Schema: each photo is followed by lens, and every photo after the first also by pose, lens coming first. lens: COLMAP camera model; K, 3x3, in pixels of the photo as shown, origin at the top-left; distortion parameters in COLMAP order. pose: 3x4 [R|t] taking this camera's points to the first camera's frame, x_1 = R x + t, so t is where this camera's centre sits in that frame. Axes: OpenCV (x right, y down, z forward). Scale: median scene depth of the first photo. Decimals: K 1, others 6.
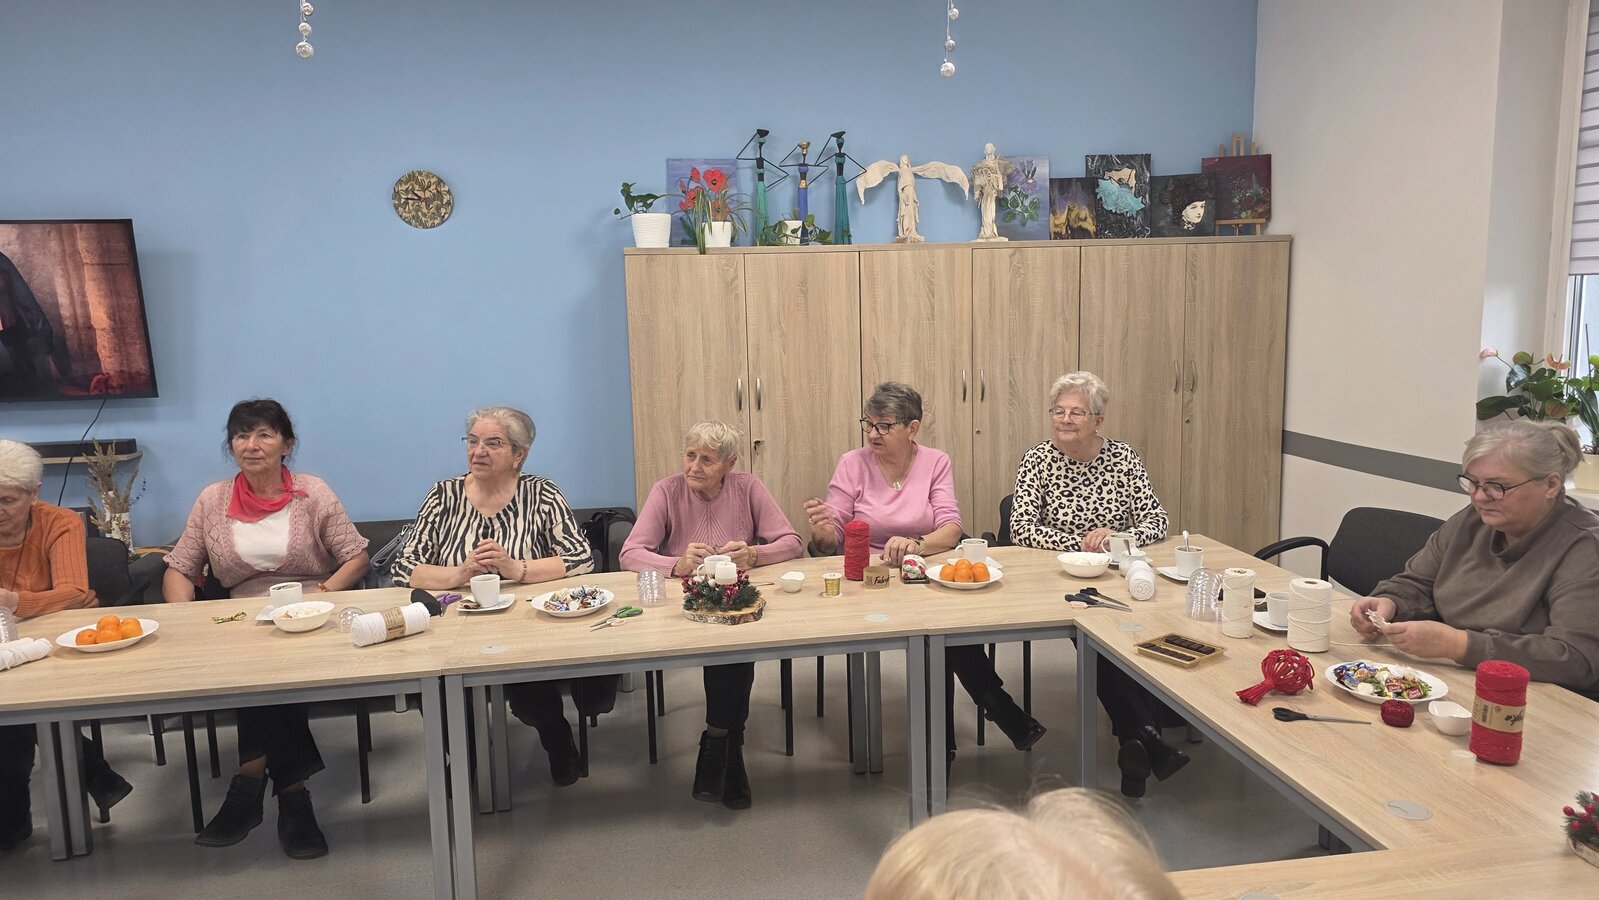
lens RADIAL K [[1031.0, 0, 804.3], [0, 1031.0, 443.8], [0, 0, 1]] dist [0.061863, -0.005641]
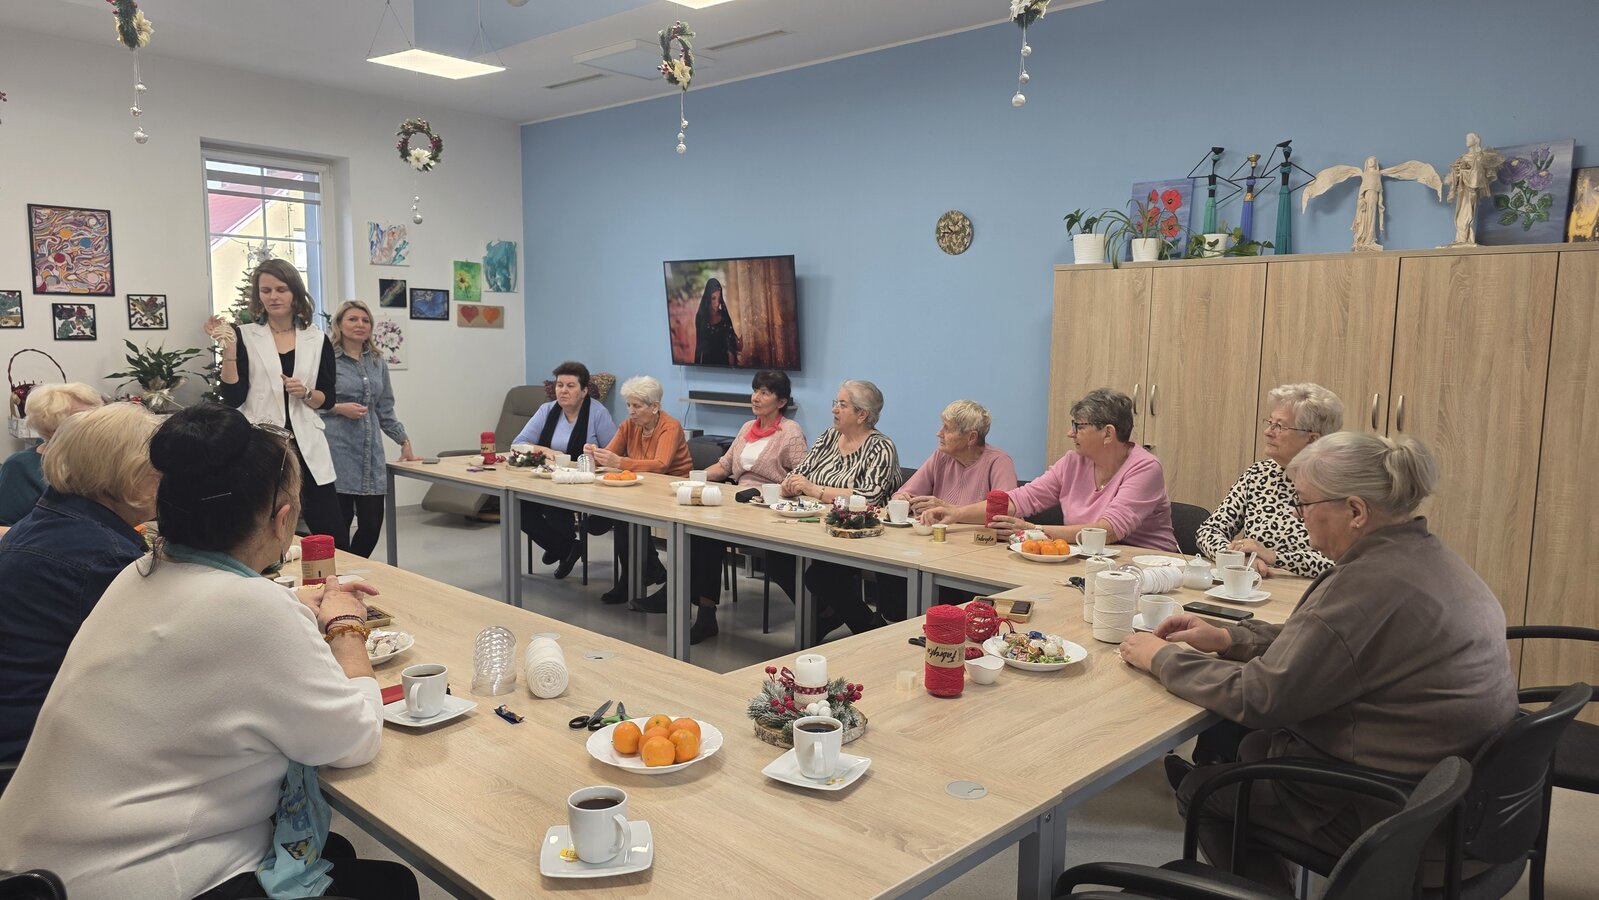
lens RADIAL K [[1090.1, 0, 784.3], [0, 1090.1, 475.0], [0, 0, 1]] dist [0.041367, -0.036802]
pose [[0.600065, 0.131807, -0.789018, 0.616751], [-0.150266, 0.987347, 0.050658, 0.026208], [0.785711, 0.088164, 0.612278, 0.030160]]
